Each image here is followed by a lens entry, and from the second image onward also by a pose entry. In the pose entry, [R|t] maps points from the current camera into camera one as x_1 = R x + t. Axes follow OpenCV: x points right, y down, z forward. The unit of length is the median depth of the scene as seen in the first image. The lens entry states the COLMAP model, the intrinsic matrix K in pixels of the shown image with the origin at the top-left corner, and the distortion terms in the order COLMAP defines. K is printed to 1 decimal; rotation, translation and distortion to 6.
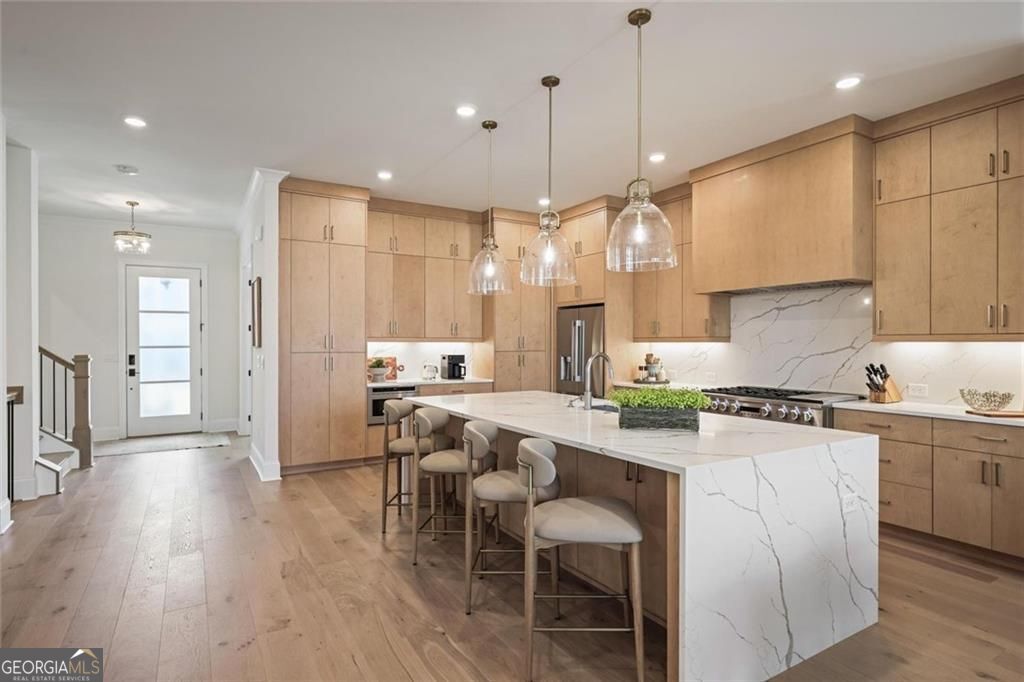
lens RADIAL K [[540.8, 0, 512.0], [0, 540.8, 341.0], [0, 0, 1]] dist [-0.000772, -0.000517]
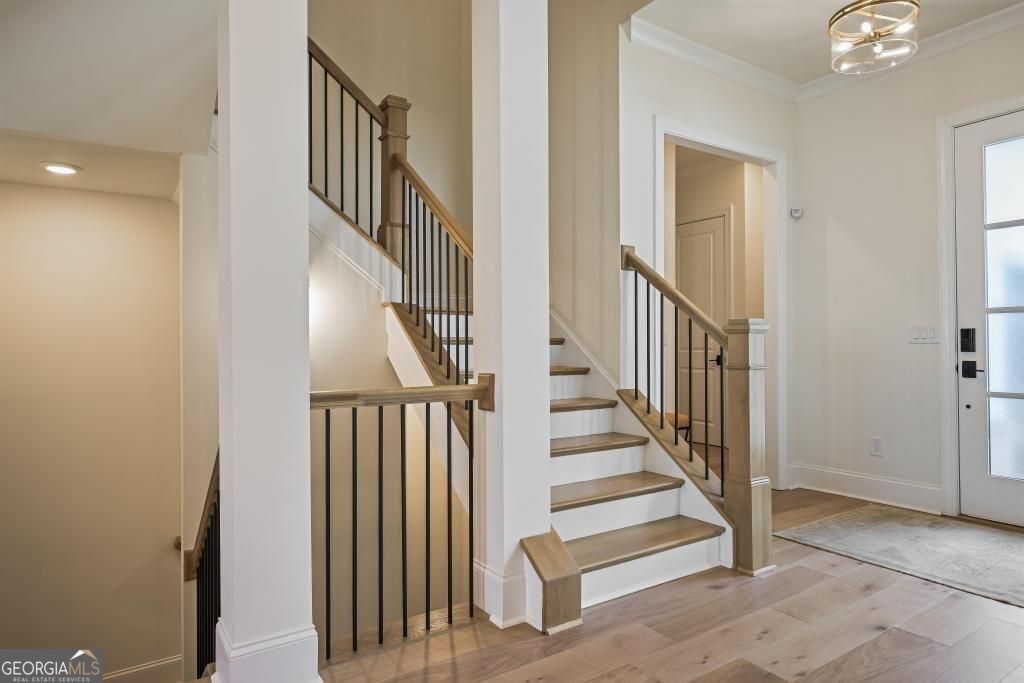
lens RADIAL K [[599.9, 0, 512.0], [0, 599.9, 341.5], [0, 0, 1]] dist [0.006895, 0.000857]
pose [[0.047365, -0.007504, -0.998849, -0.281025], [0.007764, 0.999944, -0.007144, 0.043347], [0.998847, -0.007416, 0.047421, 0.725272]]
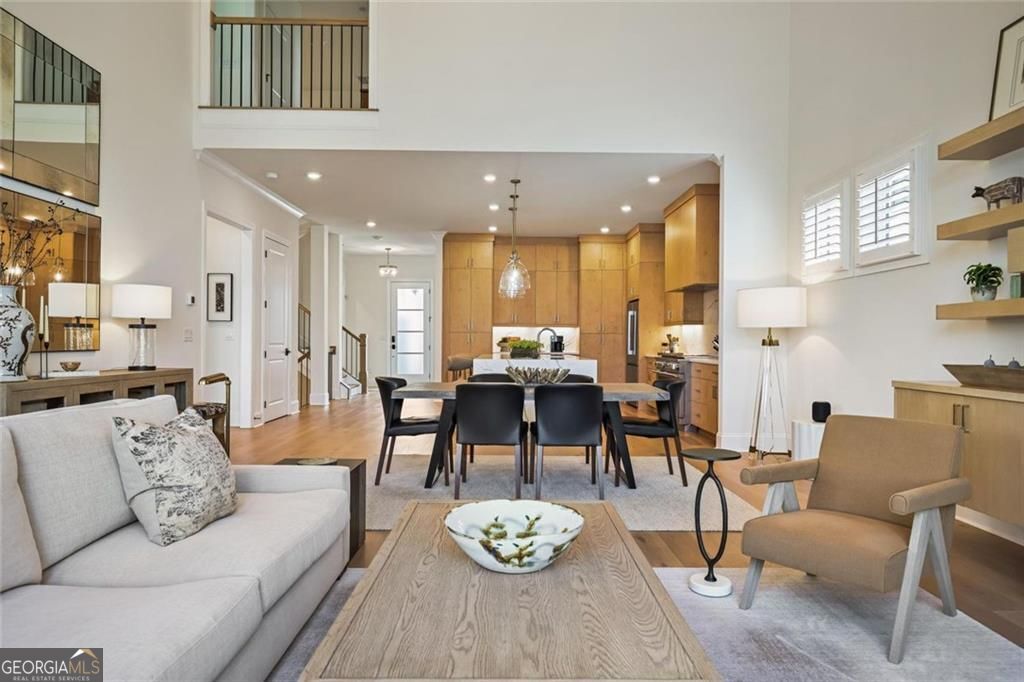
lens RADIAL K [[635.9, 0, 512.0], [0, 635.9, 341.0], [0, 0, 1]] dist [0.001414, 0.000013]
pose [[0.867124, 0.007191, -0.498040, 0.696132], [-0.004322, 0.999967, 0.006914, 0.030264], [0.498073, -0.003843, 0.867126, -0.609964]]
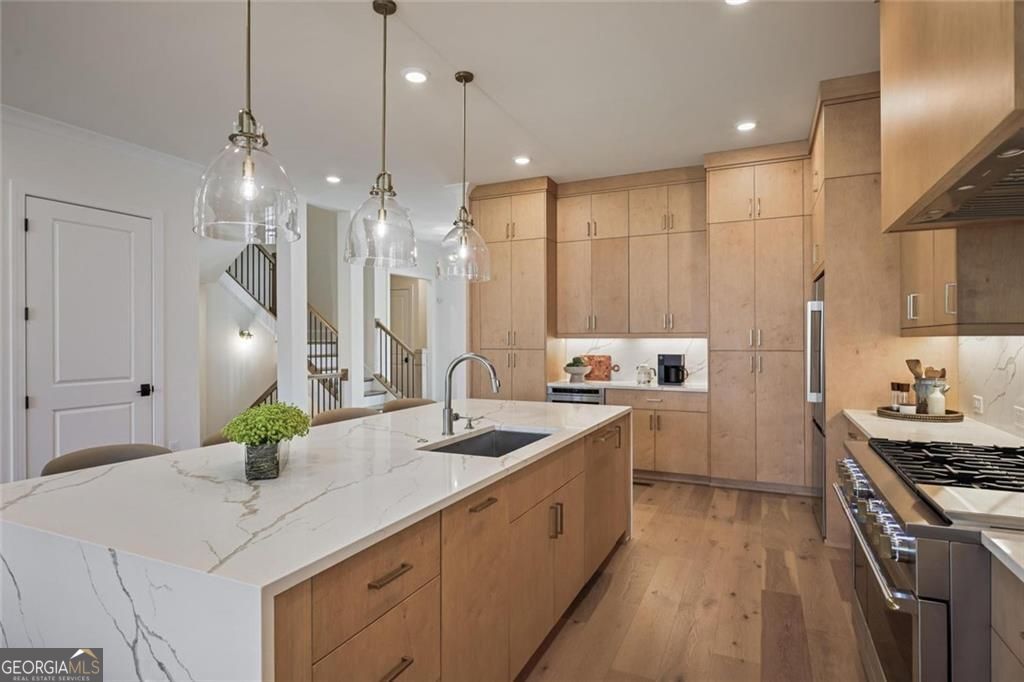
lens RADIAL K [[543.0, 0, 512.0], [0, 543.0, 341.0], [0, 0, 1]] dist [-0.000094, 0.000392]
pose [[0.561812, -0.000229, -0.827265, 0.447981], [0.007323, 0.999962, 0.004696, 0.000771], [0.827233, -0.008697, 0.561792, 0.384923]]
